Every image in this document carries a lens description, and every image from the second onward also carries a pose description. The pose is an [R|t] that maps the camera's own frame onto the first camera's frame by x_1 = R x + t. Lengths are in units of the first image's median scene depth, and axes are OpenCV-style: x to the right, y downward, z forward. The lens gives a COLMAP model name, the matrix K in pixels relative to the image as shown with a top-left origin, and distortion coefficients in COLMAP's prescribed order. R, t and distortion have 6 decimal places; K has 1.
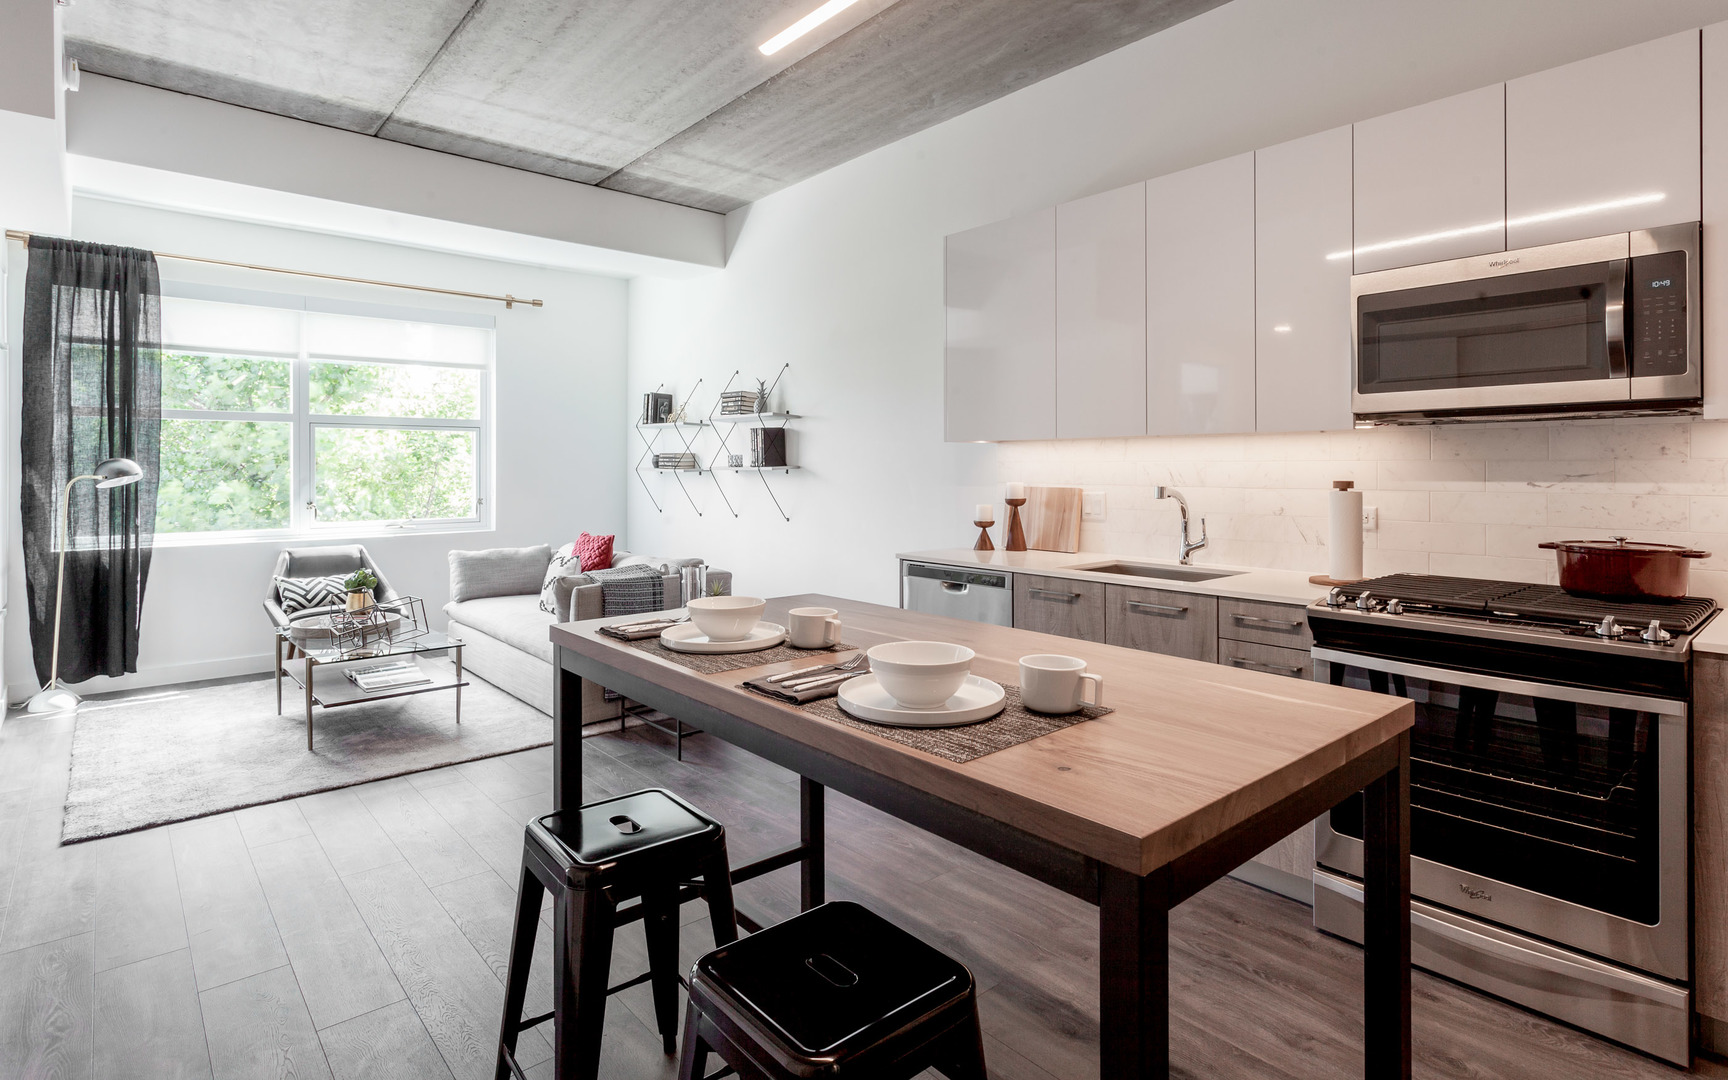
lens RADIAL K [[863.4, 0, 864.7], [0, 863.4, 477.9], [0, 0, 1]] dist [-0.001692, 0.001038]
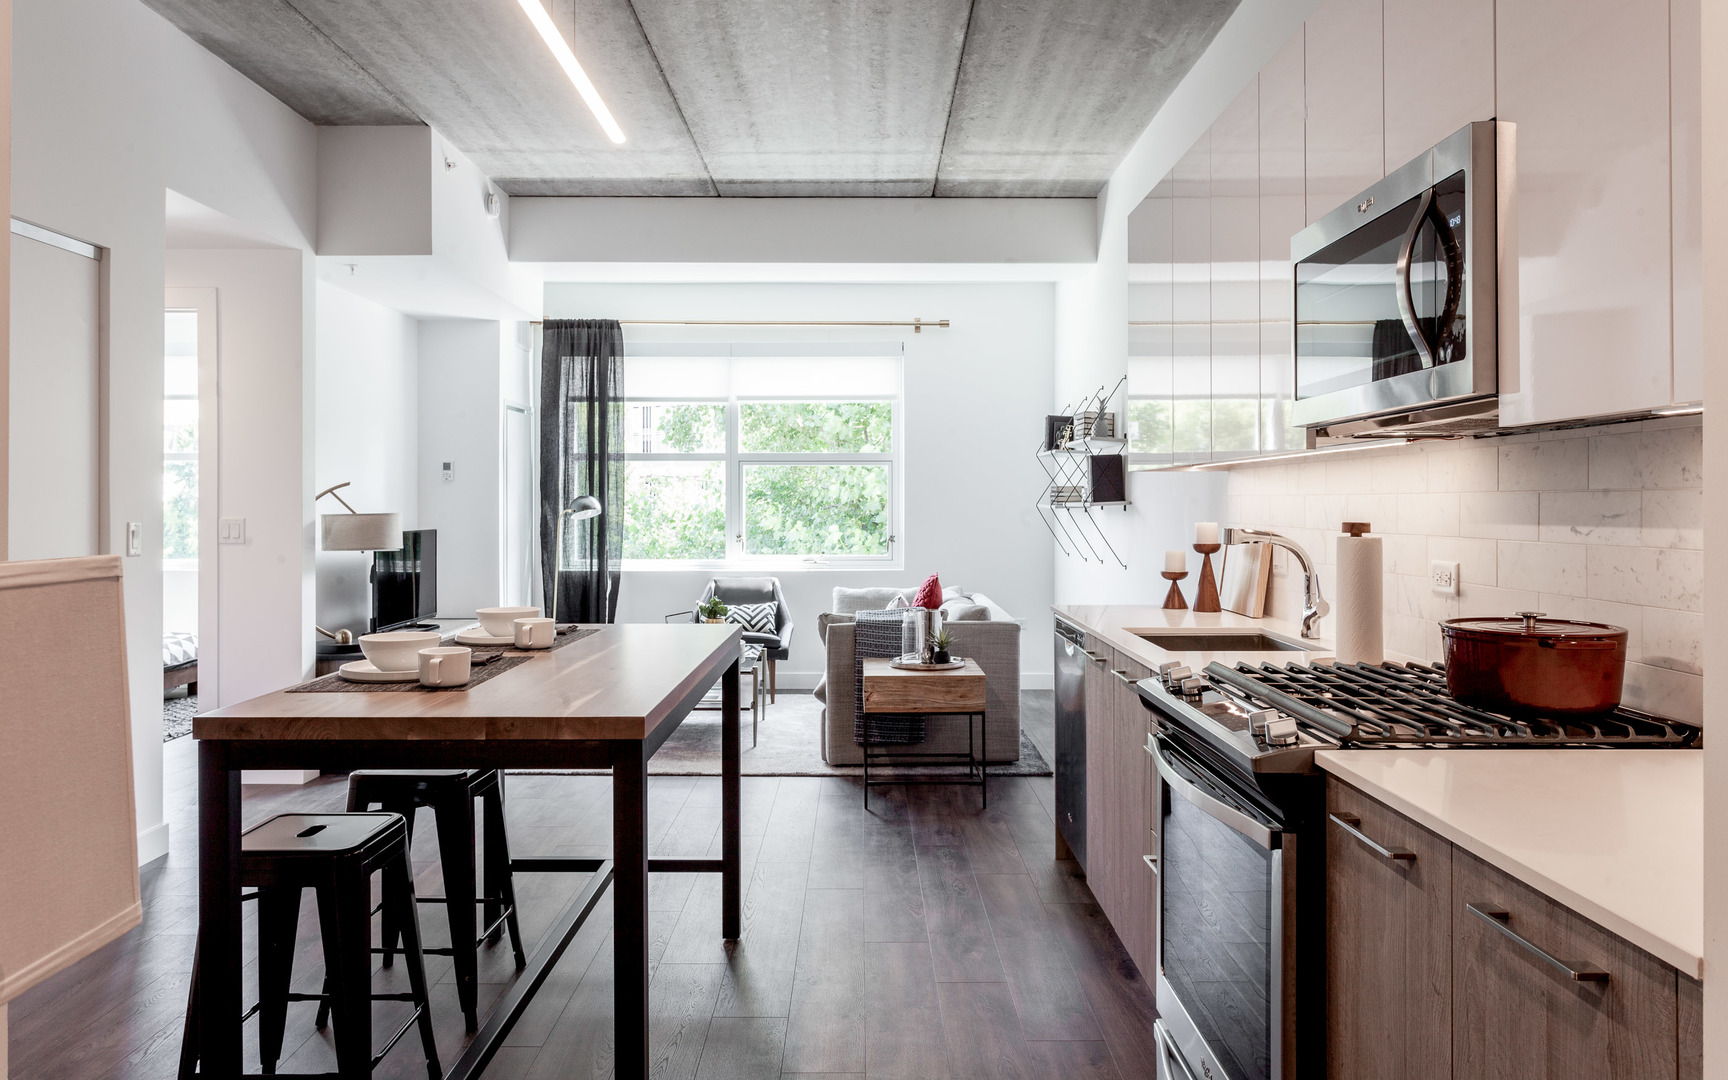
lens RADIAL K [[1164.7, 0, 865.7], [0, 1164.7, 516.9], [0, 0, 1]] dist [-0.002231, -0.000232]
pose [[0.756872, 0.008217, -0.653511, 0.491595], [-0.008855, 0.999958, 0.002318, 0.000336], [0.653503, 0.004033, 0.756914, 0.016207]]
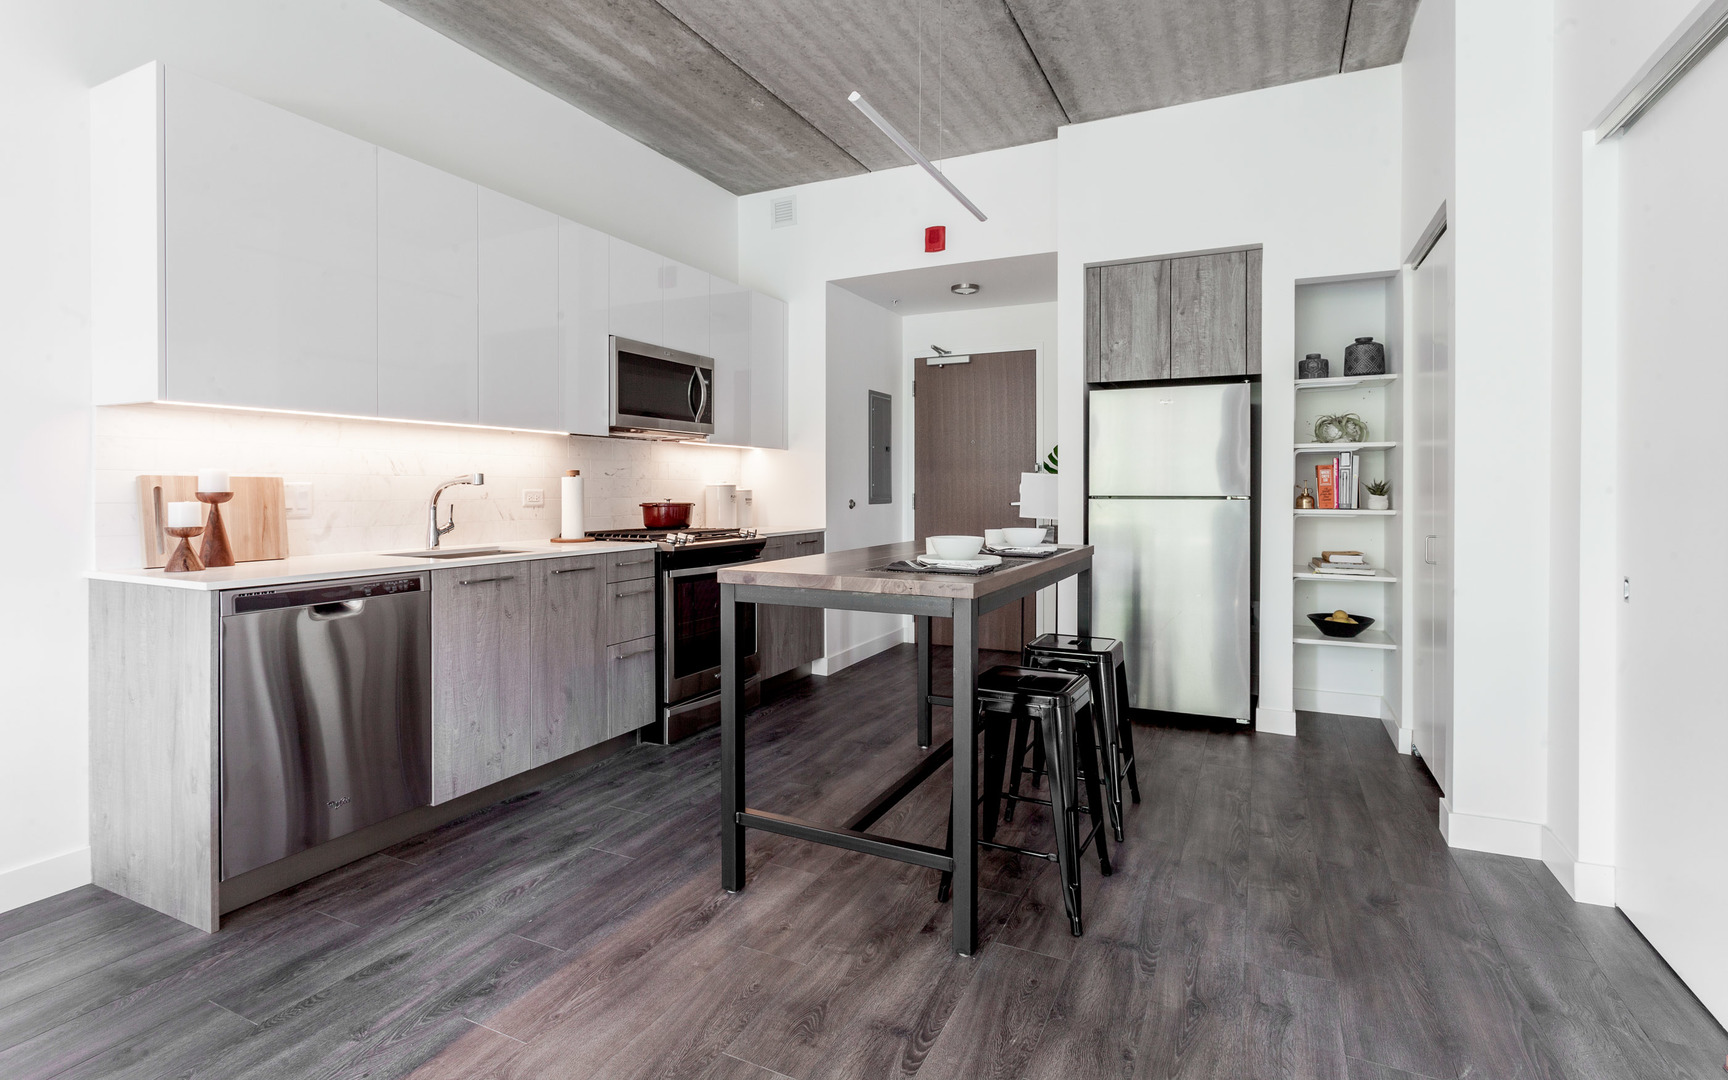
lens RADIAL K [[863.4, 0, 864.7], [0, 863.4, 477.9], [0, 0, 1]] dist [-0.001692, 0.001038]
pose [[-0.405184, 0.007026, 0.914208, -0.535415], [0.006597, 0.999967, -0.004761, 0.015011], [-0.914211, 0.004102, -0.405217, 0.634908]]
